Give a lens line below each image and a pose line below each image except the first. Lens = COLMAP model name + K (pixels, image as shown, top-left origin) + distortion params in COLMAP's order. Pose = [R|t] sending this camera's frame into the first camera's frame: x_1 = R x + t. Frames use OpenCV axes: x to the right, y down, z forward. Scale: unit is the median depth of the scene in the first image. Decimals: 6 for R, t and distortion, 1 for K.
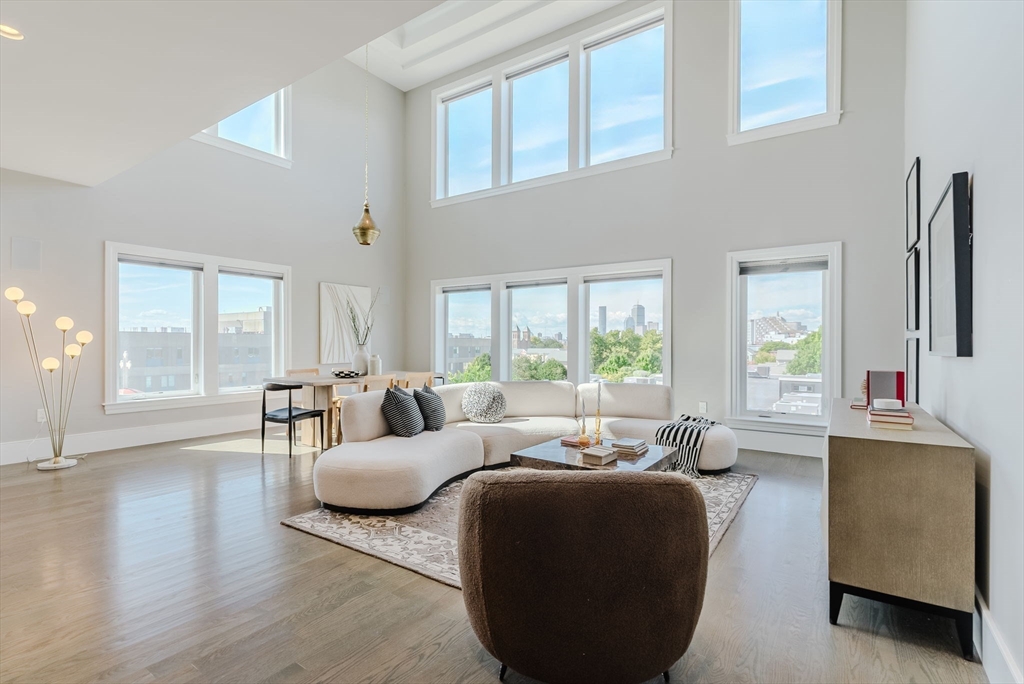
lens RADIAL K [[489.0, 0, 512.1], [0, 489.0, 344.8], [0, 0, 1]] dist [0.000195, 0.000677]
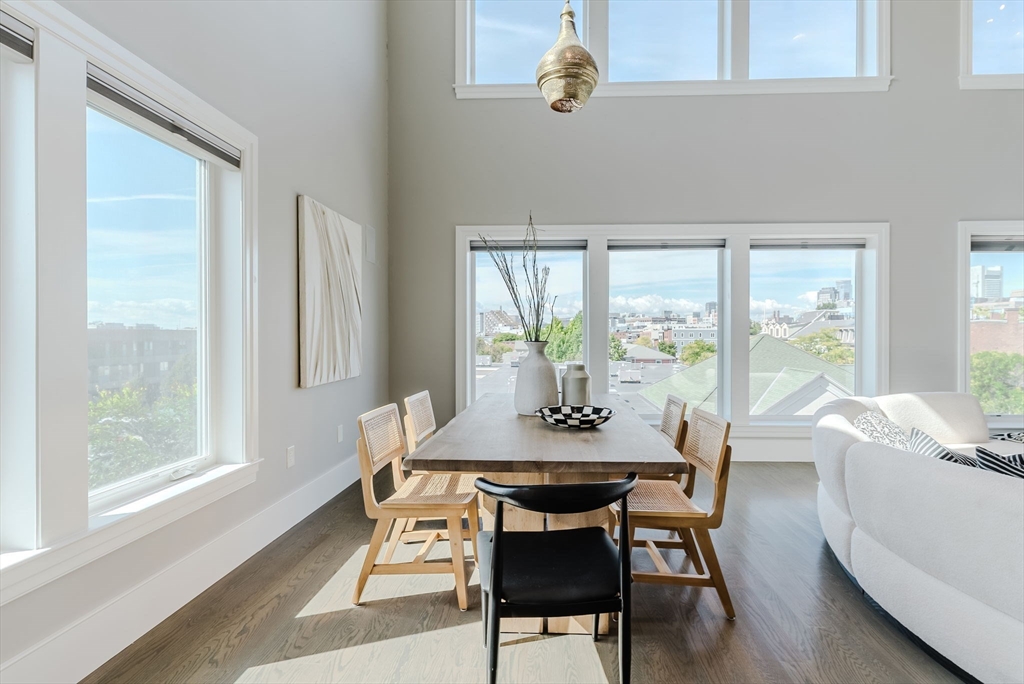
lens RADIAL K [[507.3, 0, 535.8], [0, 507.3, 336.6], [0, 0, 1]] dist [0.000521, 0.000087]
pose [[0.841464, -0.007035, 0.540268, -0.459128], [0.007238, 0.999972, 0.001748, -0.005550], [-0.540265, 0.002440, 0.841491, 0.522915]]
